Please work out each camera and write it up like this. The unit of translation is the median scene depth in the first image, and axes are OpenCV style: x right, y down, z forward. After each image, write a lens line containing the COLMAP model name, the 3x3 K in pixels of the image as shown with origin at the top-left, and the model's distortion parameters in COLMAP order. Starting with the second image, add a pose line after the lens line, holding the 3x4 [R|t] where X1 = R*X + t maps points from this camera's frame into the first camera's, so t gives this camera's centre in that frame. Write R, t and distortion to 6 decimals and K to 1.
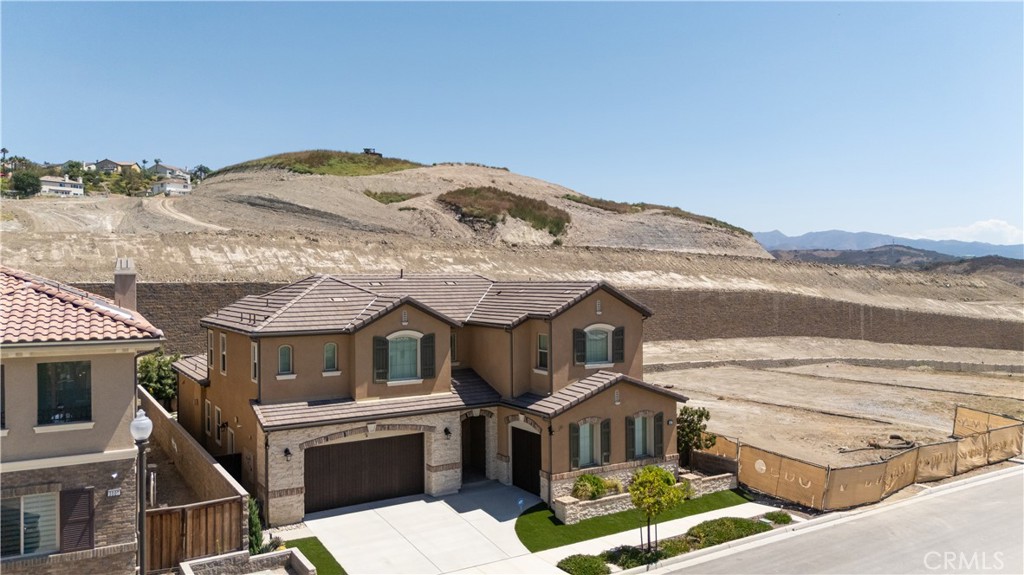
lens RADIAL K [[749.9, 0, 513.2], [0, 749.9, 286.8], [0, 0, 1]] dist [0.072099, -0.070916]
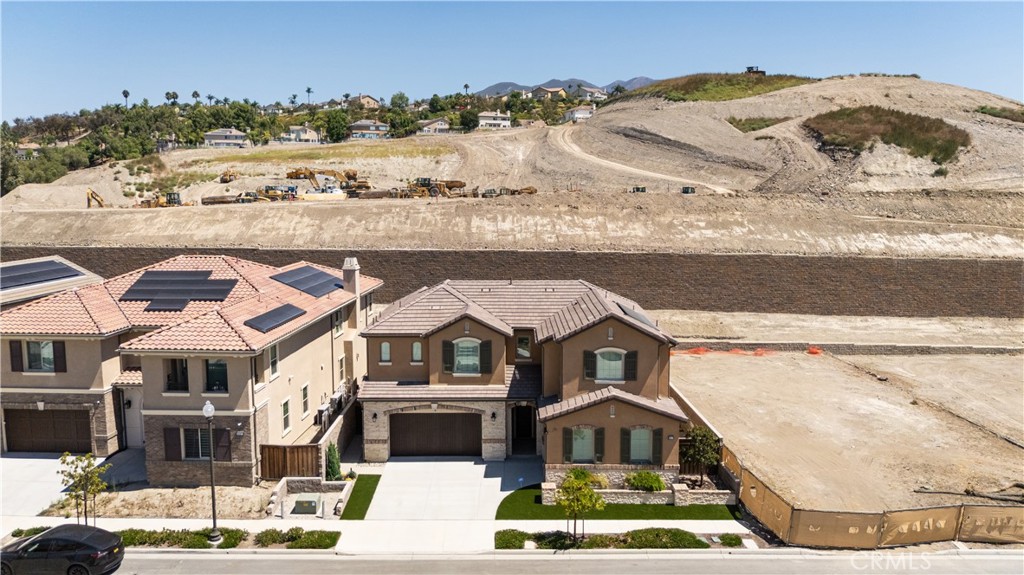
lens RADIAL K [[749.9, 0, 509.2], [0, 749.9, 286.1], [0, 0, 1]] dist [0.072099, -0.070916]
pose [[0.846491, 0.074284, -0.527195, 0.478725], [-0.007897, 0.991861, 0.127078, -0.157443], [0.532344, -0.103408, 0.840188, -0.060397]]
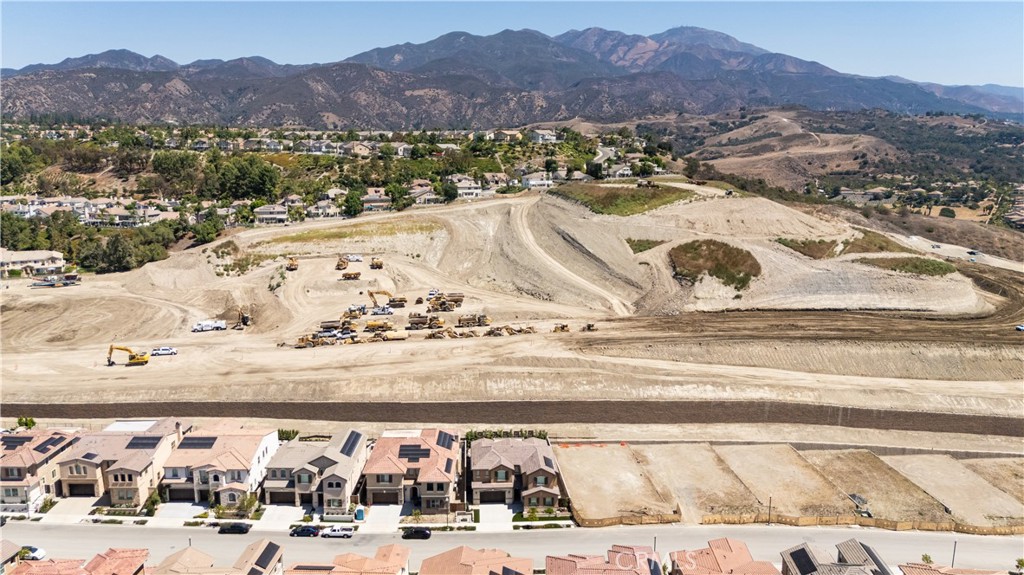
lens RADIAL K [[749.9, 0, 509.5], [0, 749.9, 281.3], [0, 0, 1]] dist [0.072099, -0.070916]
pose [[0.877367, 0.098801, -0.469538, 1.577208], [-0.013360, 0.983221, 0.181926, -1.546975], [0.479634, -0.153343, 0.863966, -2.277992]]
